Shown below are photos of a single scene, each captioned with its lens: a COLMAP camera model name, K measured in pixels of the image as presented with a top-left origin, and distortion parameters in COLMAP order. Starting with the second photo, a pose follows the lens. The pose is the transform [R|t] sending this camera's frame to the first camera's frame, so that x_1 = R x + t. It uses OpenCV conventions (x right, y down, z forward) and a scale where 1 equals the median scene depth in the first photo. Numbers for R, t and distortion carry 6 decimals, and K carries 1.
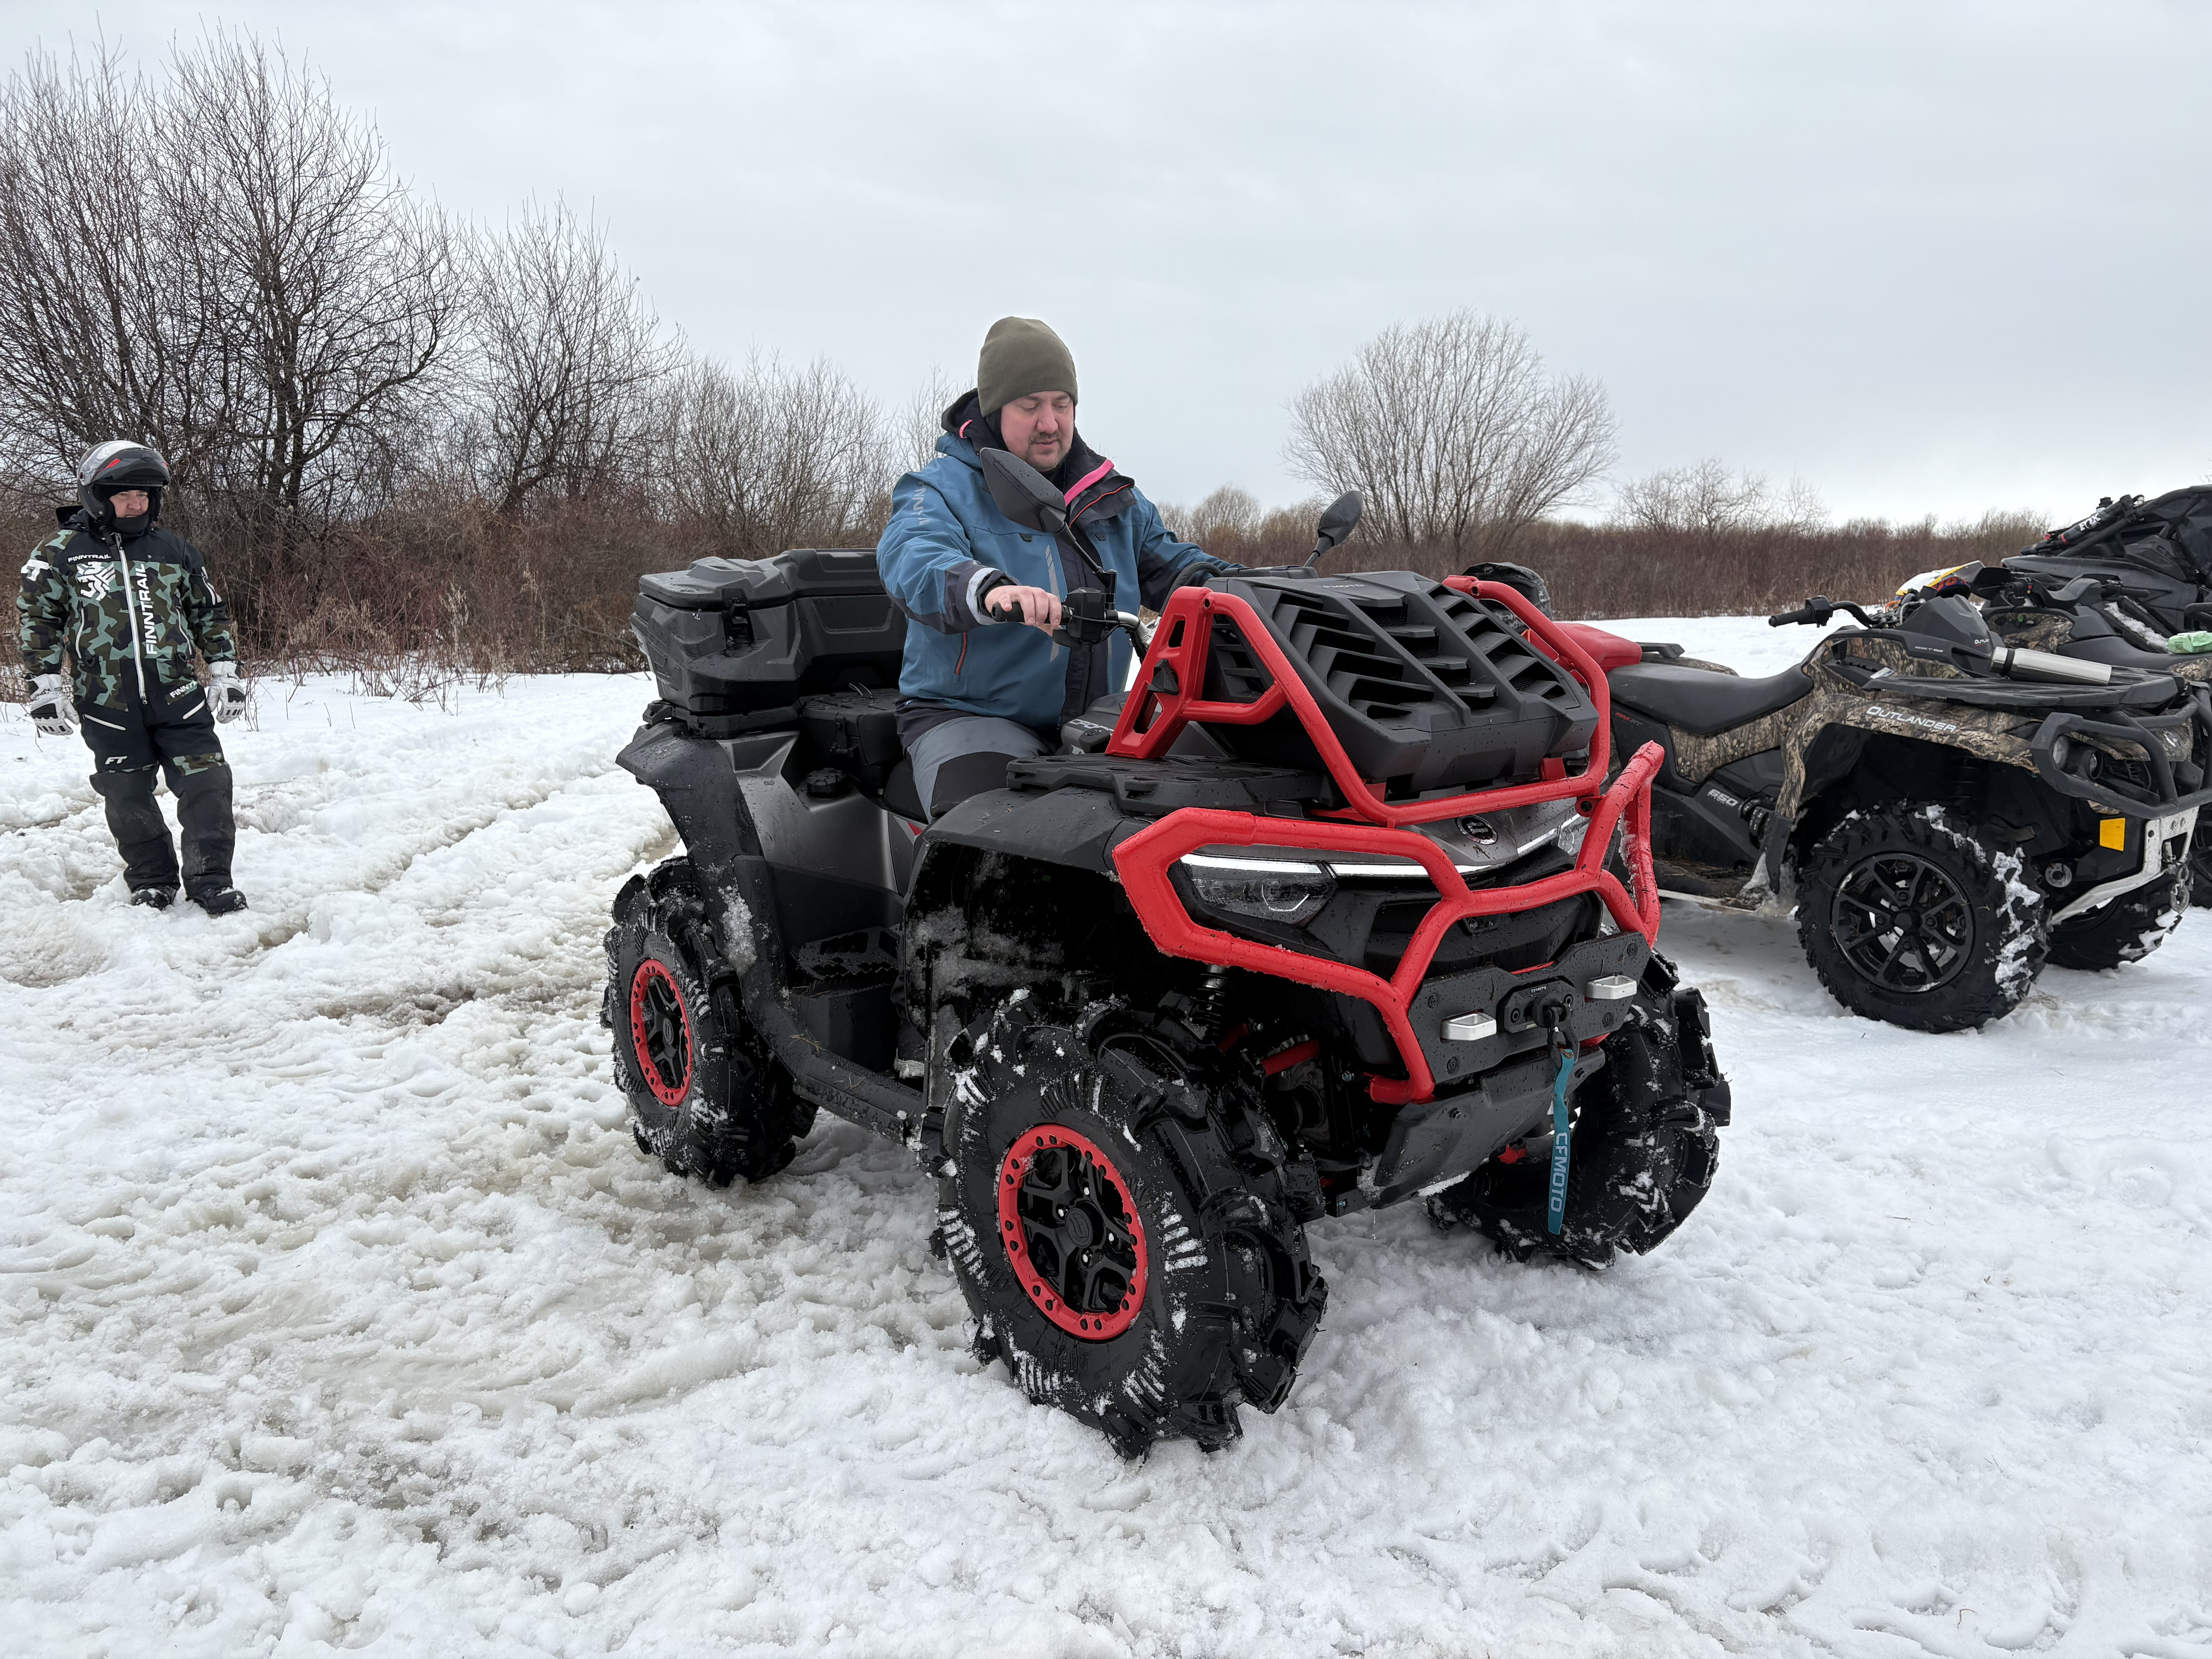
lens RADIAL K [[1658.9, 0, 1113.7], [0, 1658.9, 854.2], [0, 0, 1]] dist [0.109728, -0.001942]
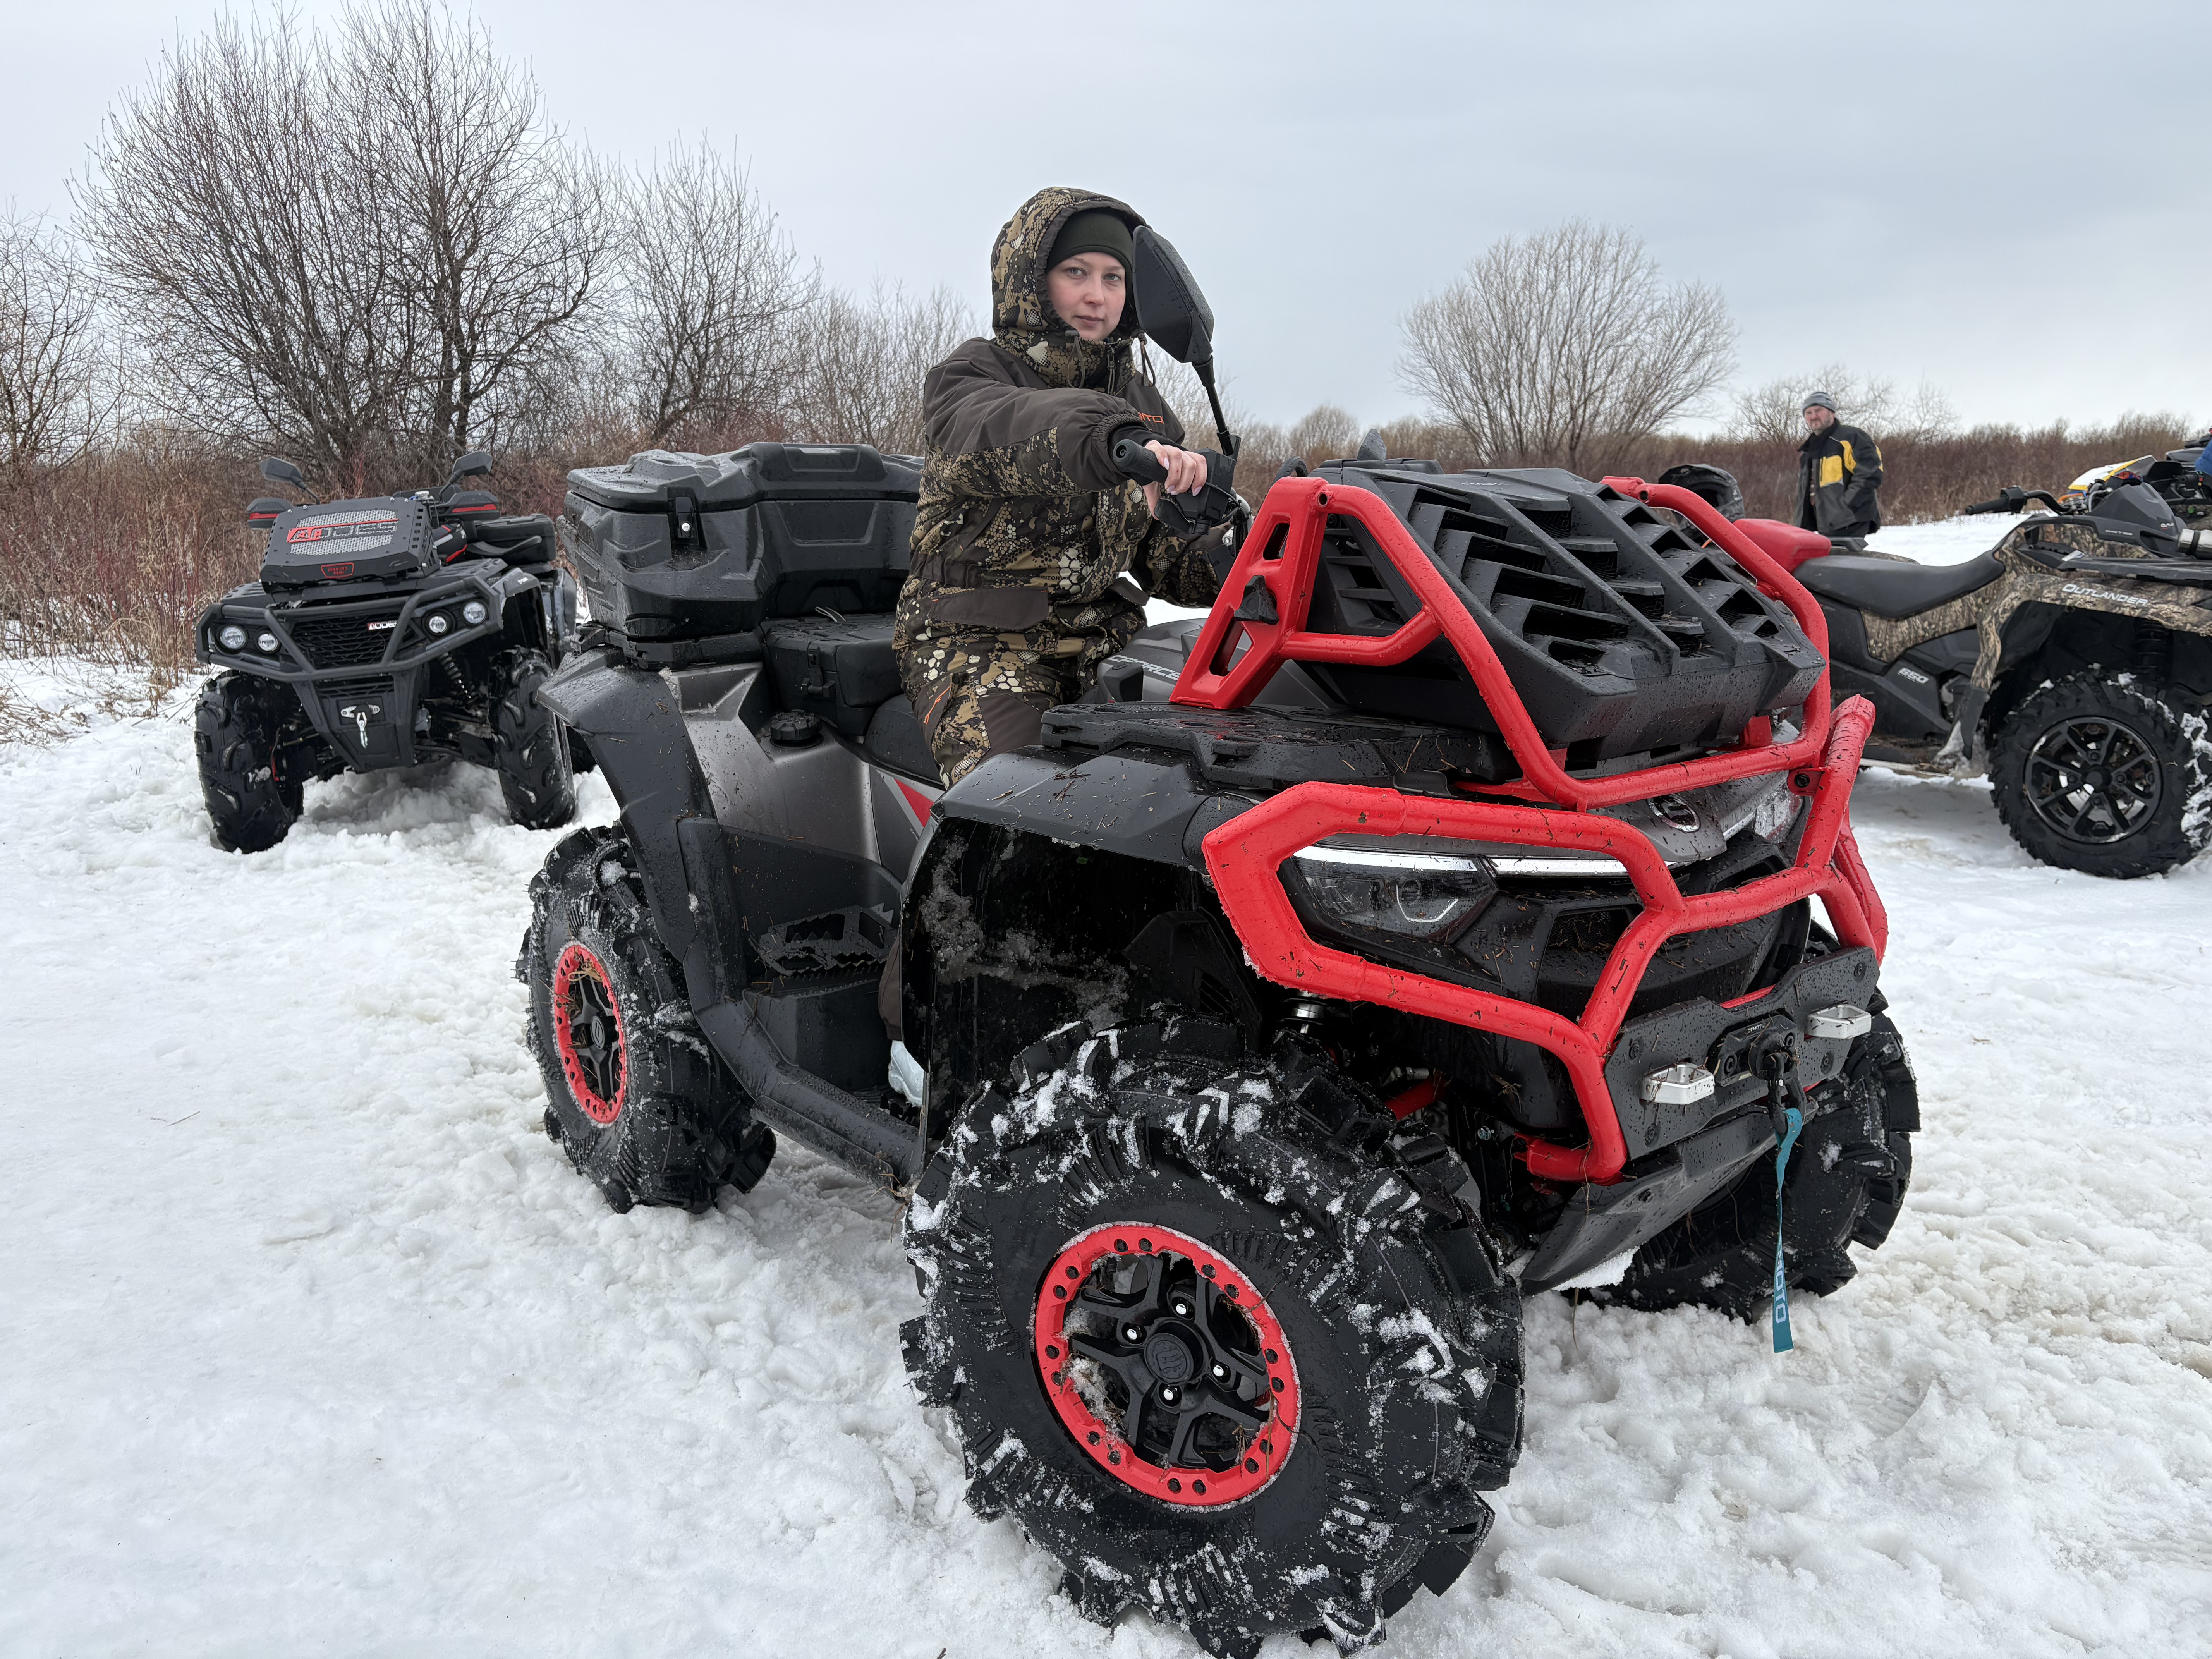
lens RADIAL K [[1664.2, 0, 1106.0], [0, 1664.2, 829.5], [0, 0, 1]] dist [0.082261, -0.087509]
pose [[0.999713, 0.013547, 0.019772, -0.050829], [-0.014026, 0.999607, 0.024268, -0.021266], [-0.019436, -0.024538, 0.999510, 0.255130]]
